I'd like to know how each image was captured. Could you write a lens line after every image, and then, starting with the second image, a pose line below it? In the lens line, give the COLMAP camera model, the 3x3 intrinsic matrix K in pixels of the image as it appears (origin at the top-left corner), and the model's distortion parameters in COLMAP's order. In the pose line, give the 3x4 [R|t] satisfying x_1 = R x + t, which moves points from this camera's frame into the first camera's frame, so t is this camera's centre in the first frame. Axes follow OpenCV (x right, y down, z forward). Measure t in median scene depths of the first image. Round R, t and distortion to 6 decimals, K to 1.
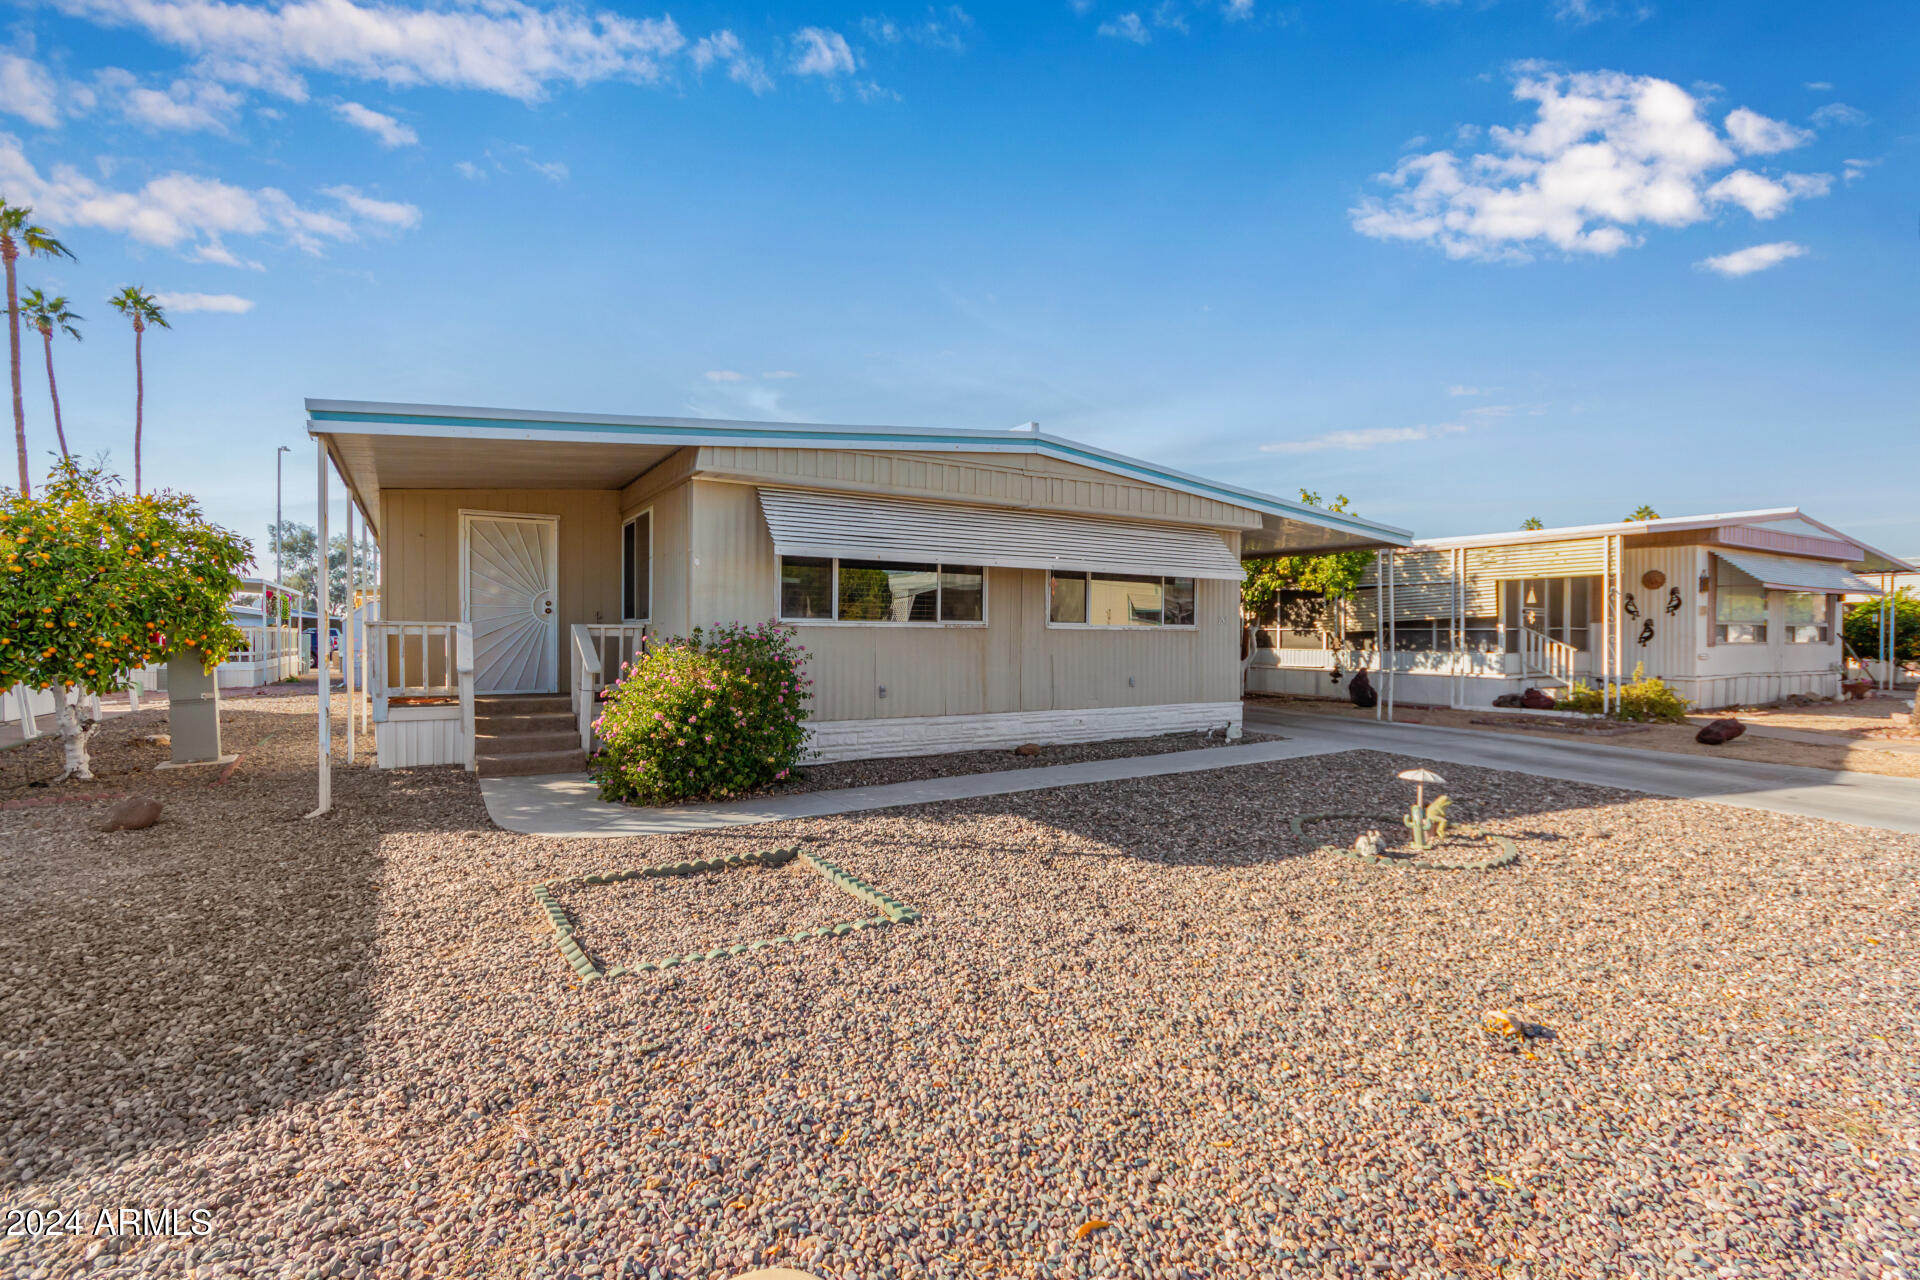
lens RADIAL K [[927.8, 0, 976.5], [0, 927.8, 636.4], [0, 0, 1]] dist [0.000758, 0.001874]
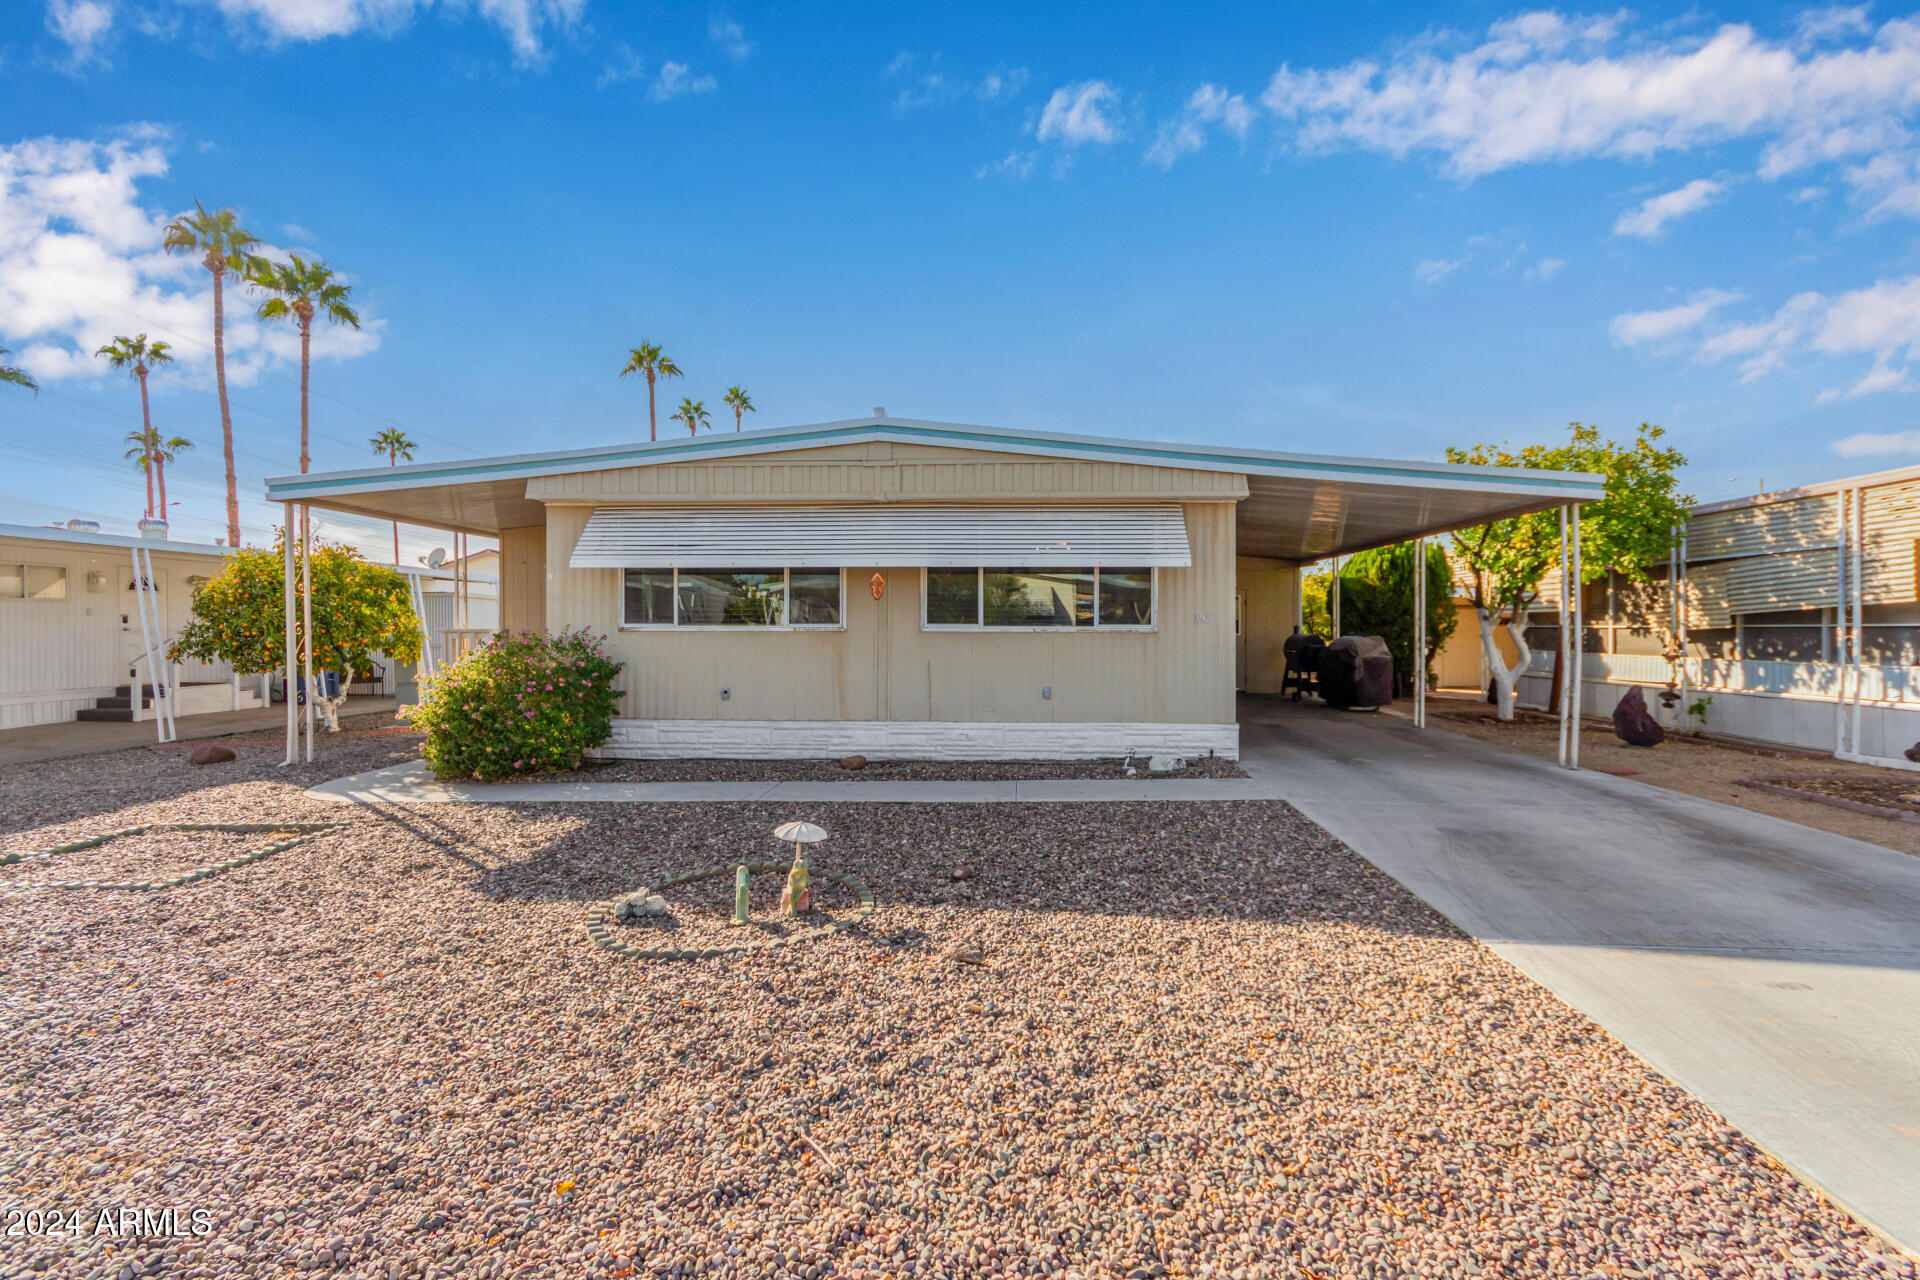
lens RADIAL K [[927.8, 0, 933.5], [0, 927.8, 644.6], [0, 0, 1]] dist [0.000758, 0.001874]
pose [[0.804573, 0.001453, -0.593851, 0.401212], [0.003054, 0.999974, 0.006584, -0.000881], [0.593845, -0.007111, 0.804548, 0.178289]]
